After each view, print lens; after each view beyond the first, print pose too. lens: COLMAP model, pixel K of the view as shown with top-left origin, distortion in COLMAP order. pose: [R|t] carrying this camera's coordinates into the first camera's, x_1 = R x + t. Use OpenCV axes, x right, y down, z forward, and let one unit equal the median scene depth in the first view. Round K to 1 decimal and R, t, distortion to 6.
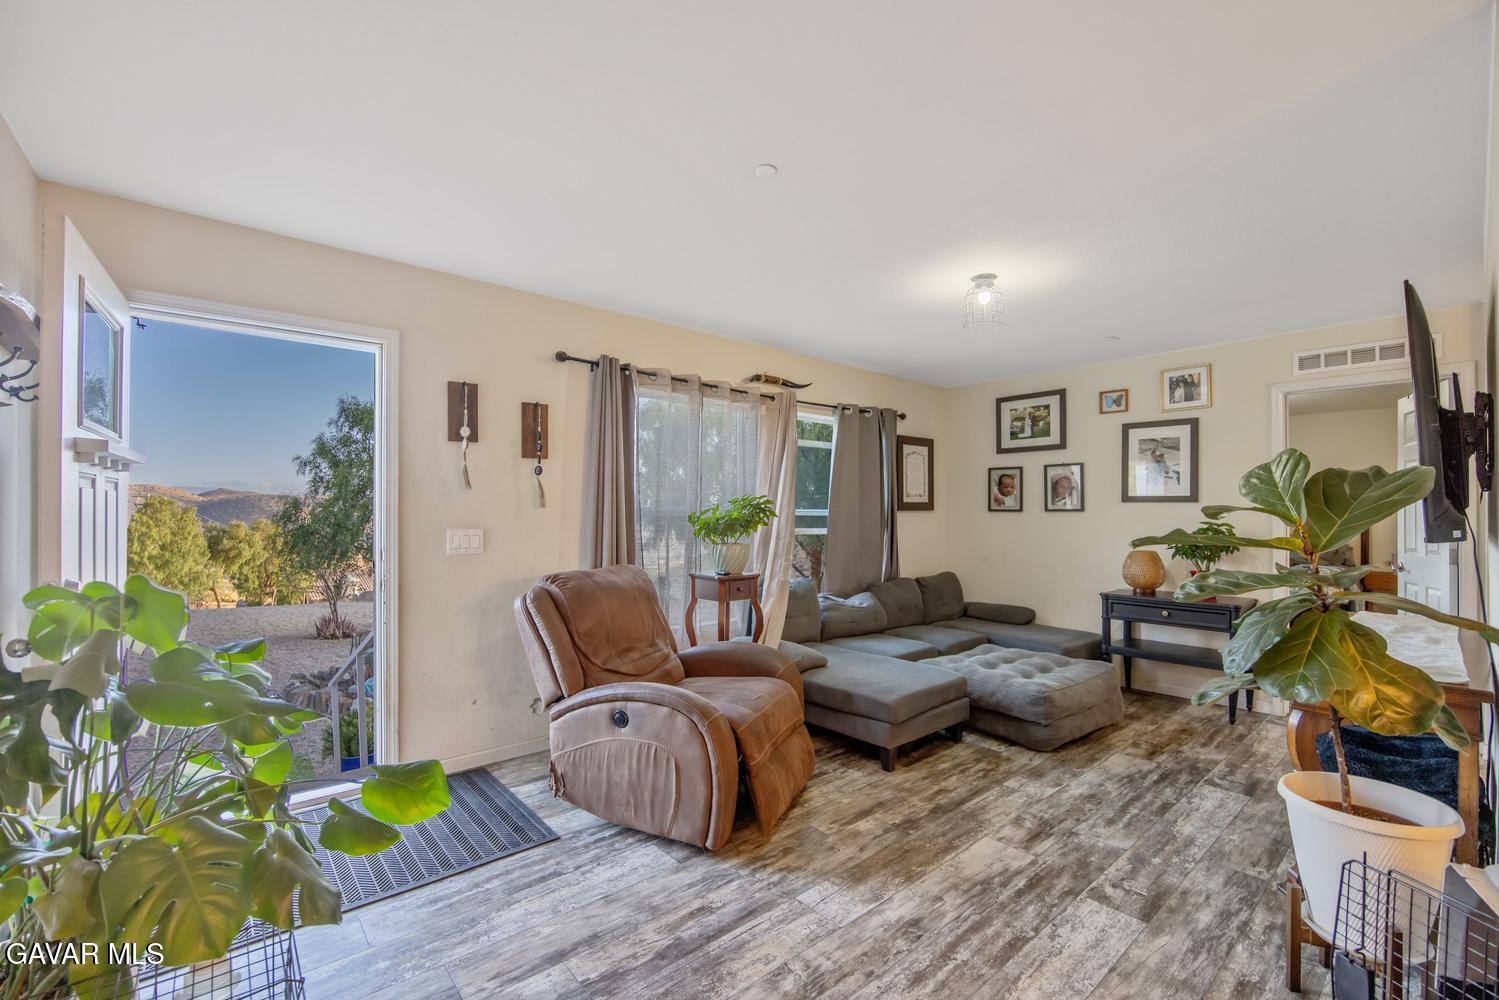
lens RADIAL K [[644.2, 0, 764.3], [0, 644.2, 511.8], [0, 0, 1]] dist [-0.007661, -0.001608]
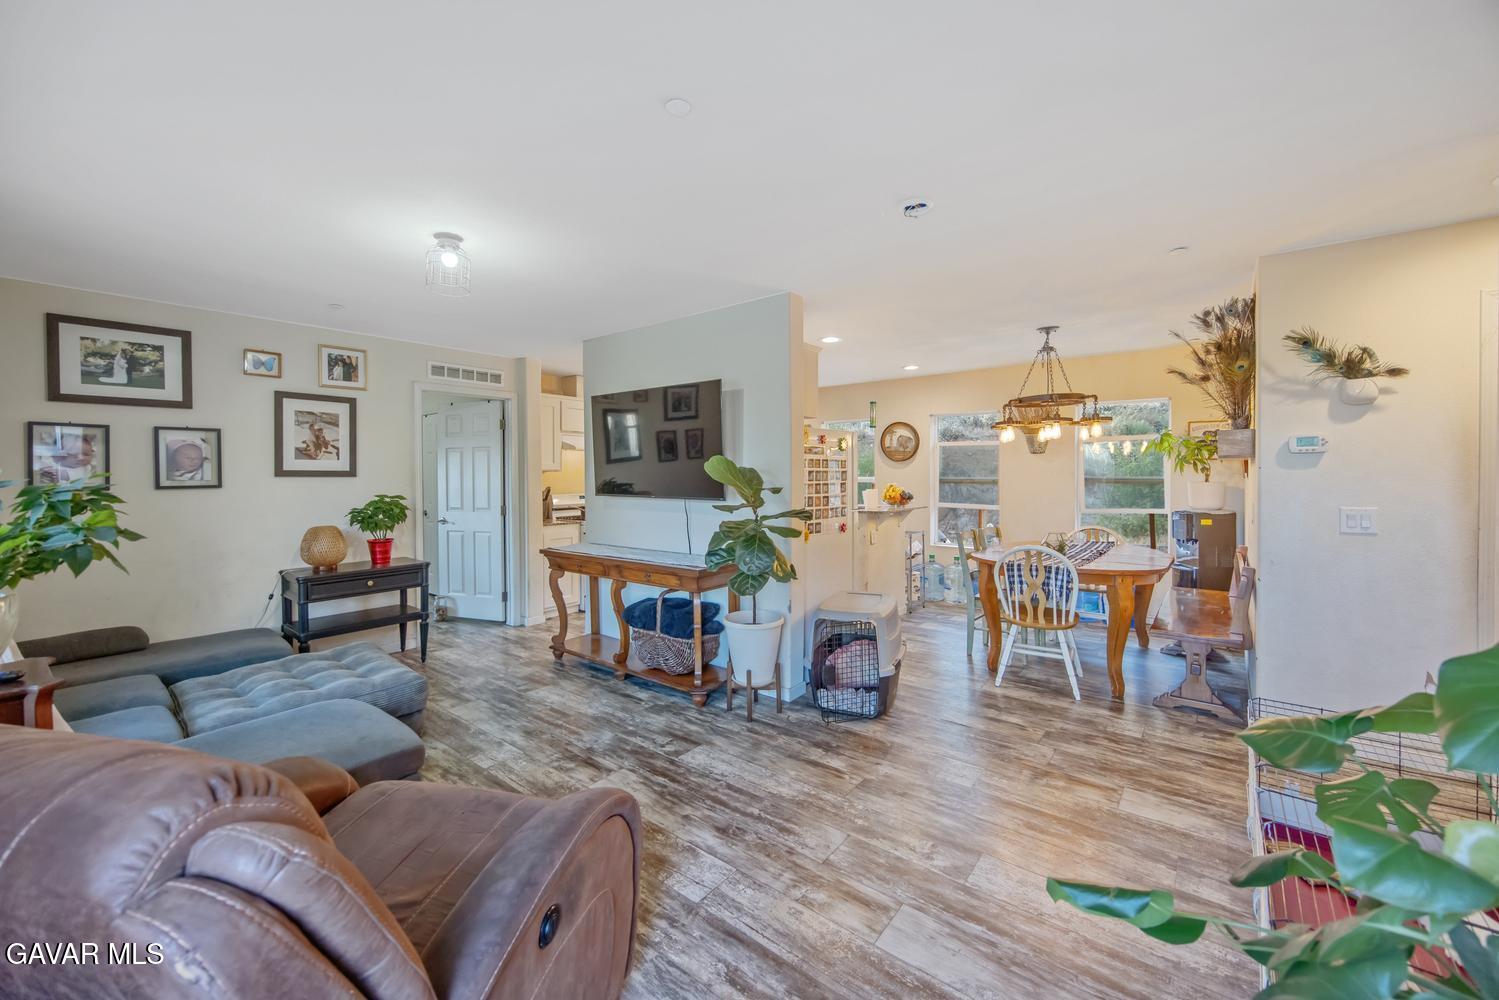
lens RADIAL K [[596.9, 0, 730.6], [0, 596.9, 469.9], [0, 0, 1]] dist [0.012404, -0.001166]
pose [[-0.158177, 0.002270, 0.987408, -0.414903], [0.005479, 0.999984, -0.001421, -0.021203], [-0.987396, 0.005185, -0.158187, 0.534187]]
